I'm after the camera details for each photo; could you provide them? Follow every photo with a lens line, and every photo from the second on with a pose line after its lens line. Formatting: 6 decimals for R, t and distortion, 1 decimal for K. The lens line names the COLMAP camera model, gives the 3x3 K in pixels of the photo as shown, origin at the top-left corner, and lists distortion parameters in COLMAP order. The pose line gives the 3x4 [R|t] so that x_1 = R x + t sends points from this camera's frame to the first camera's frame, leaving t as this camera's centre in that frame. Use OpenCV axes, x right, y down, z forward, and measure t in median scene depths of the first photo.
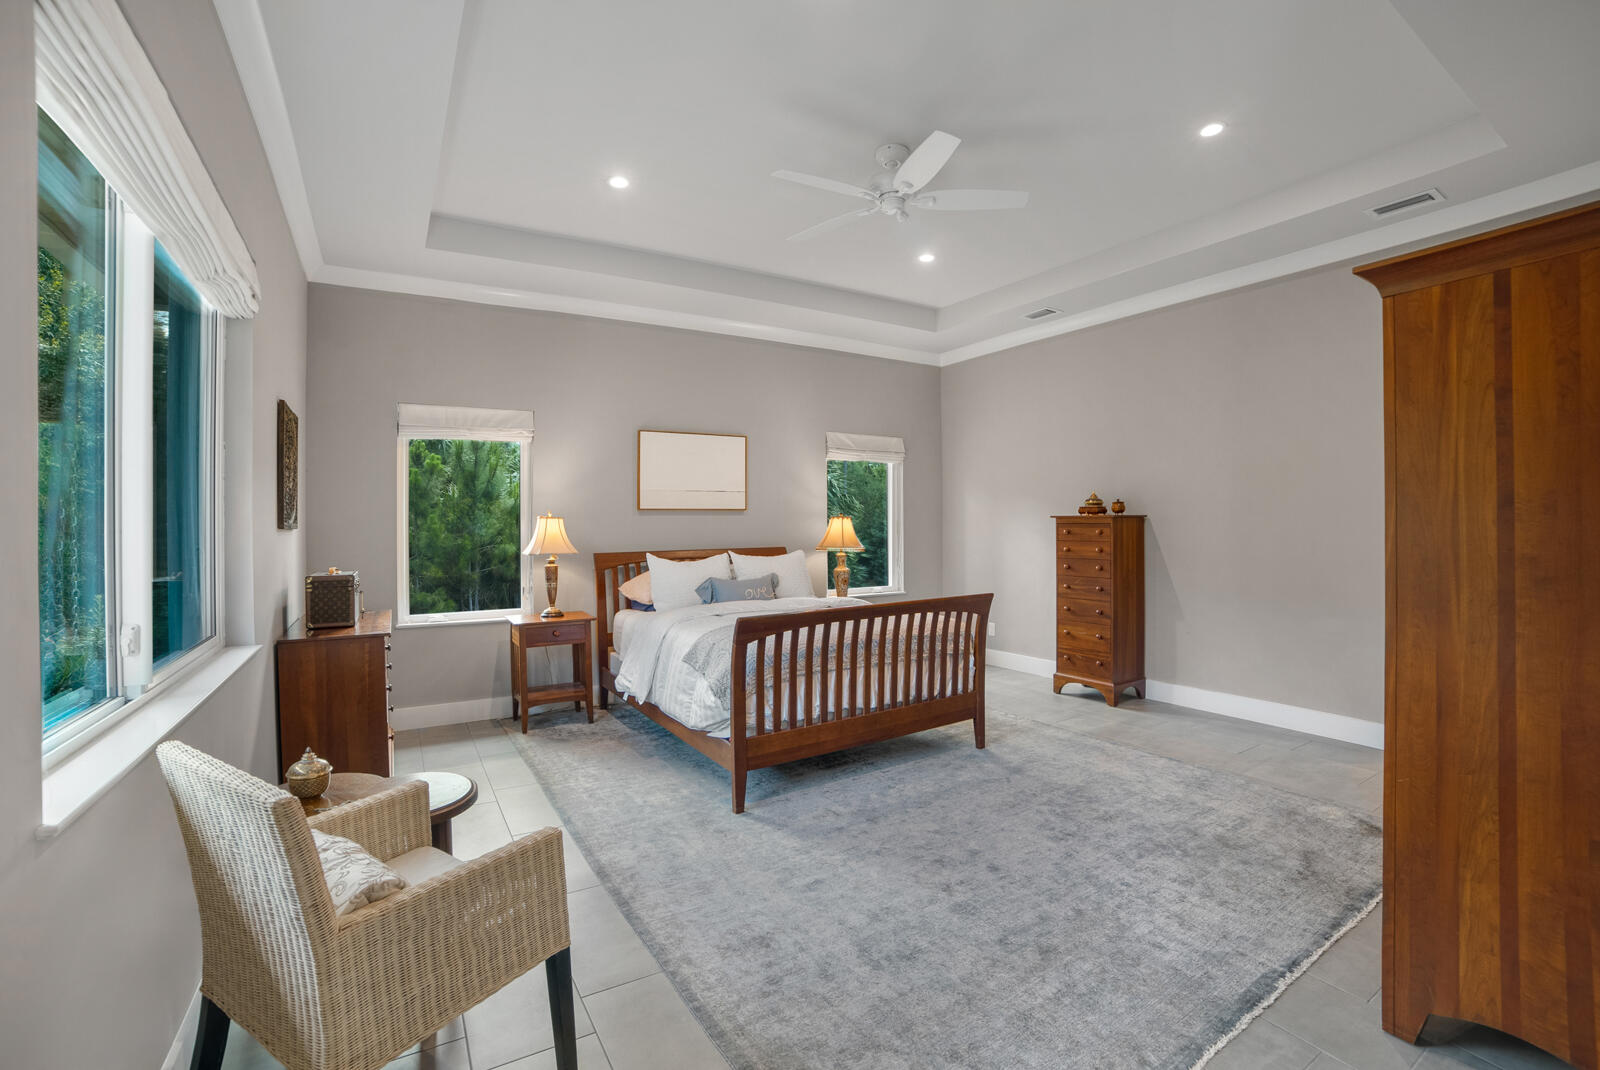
lens RADIAL K [[642.1, 0, 802.7], [0, 642.1, 526.7], [0, 0, 1]] dist [-0.001873, -0.000042]
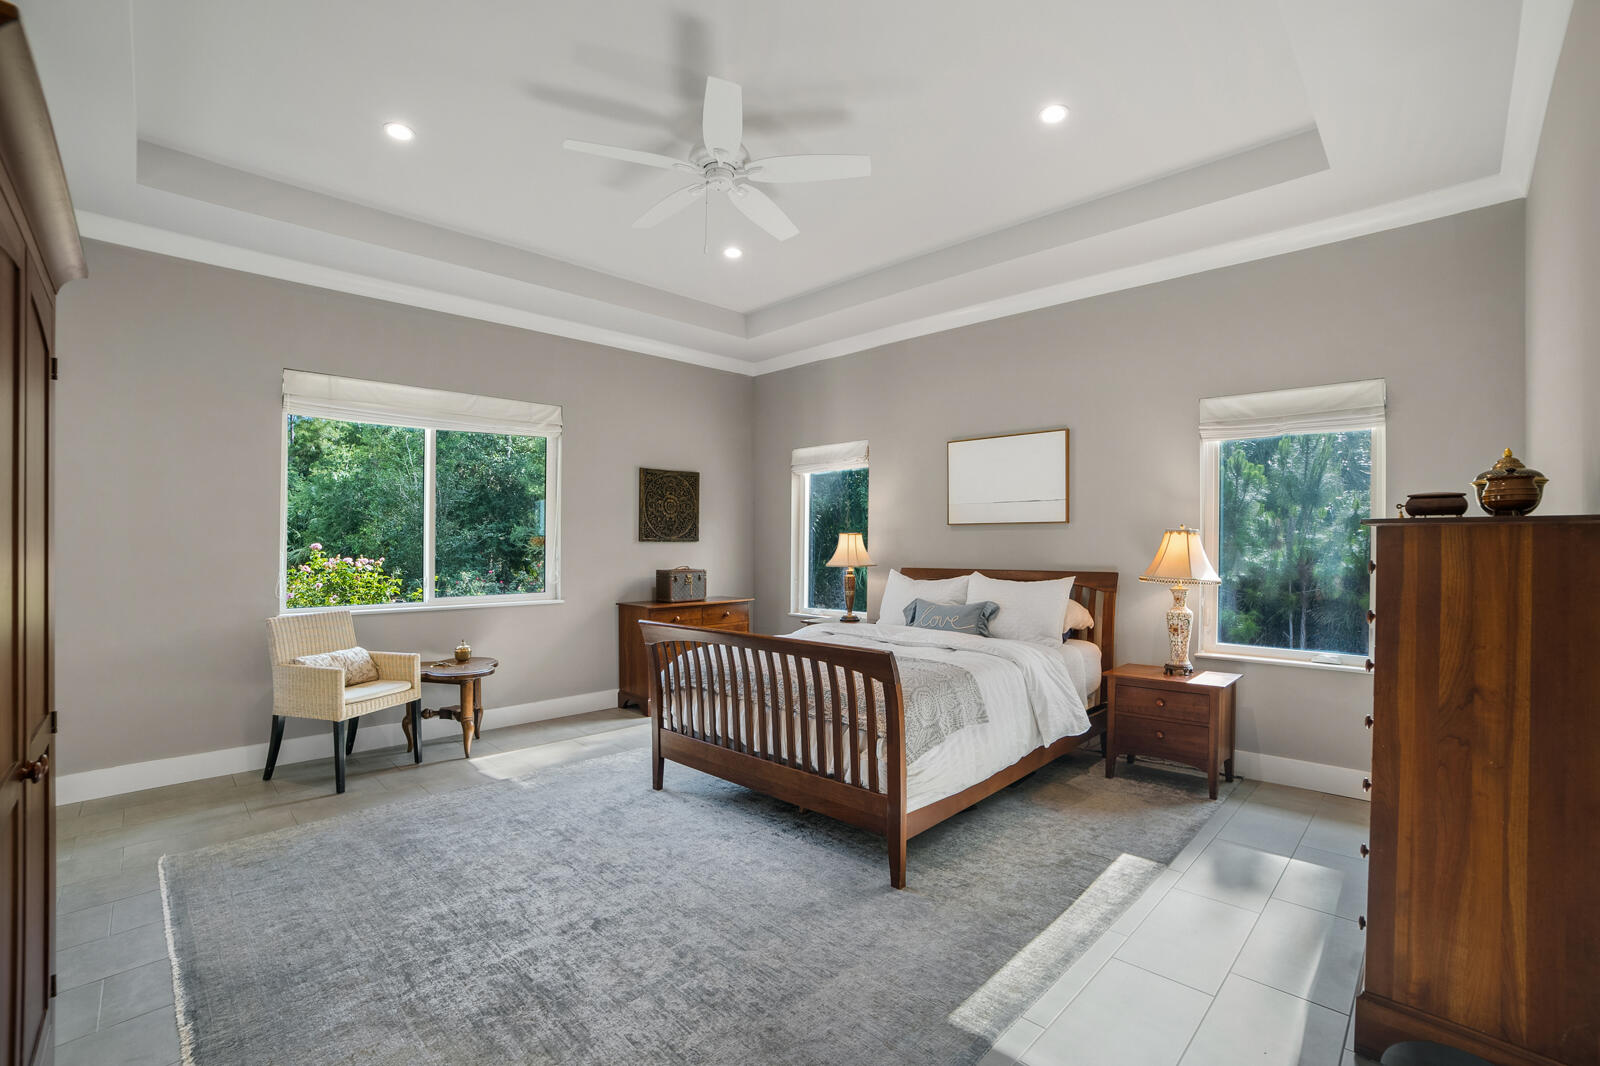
lens RADIAL K [[662.6, 0, 800.1], [0, 662.6, 541.4], [0, 0, 1]] dist [-0.000360, -0.000010]
pose [[0.297004, 0.007960, -0.954843, 0.703923], [-0.017001, 0.999851, 0.003047, -0.001294], [0.954725, 0.015328, 0.297095, 0.566861]]
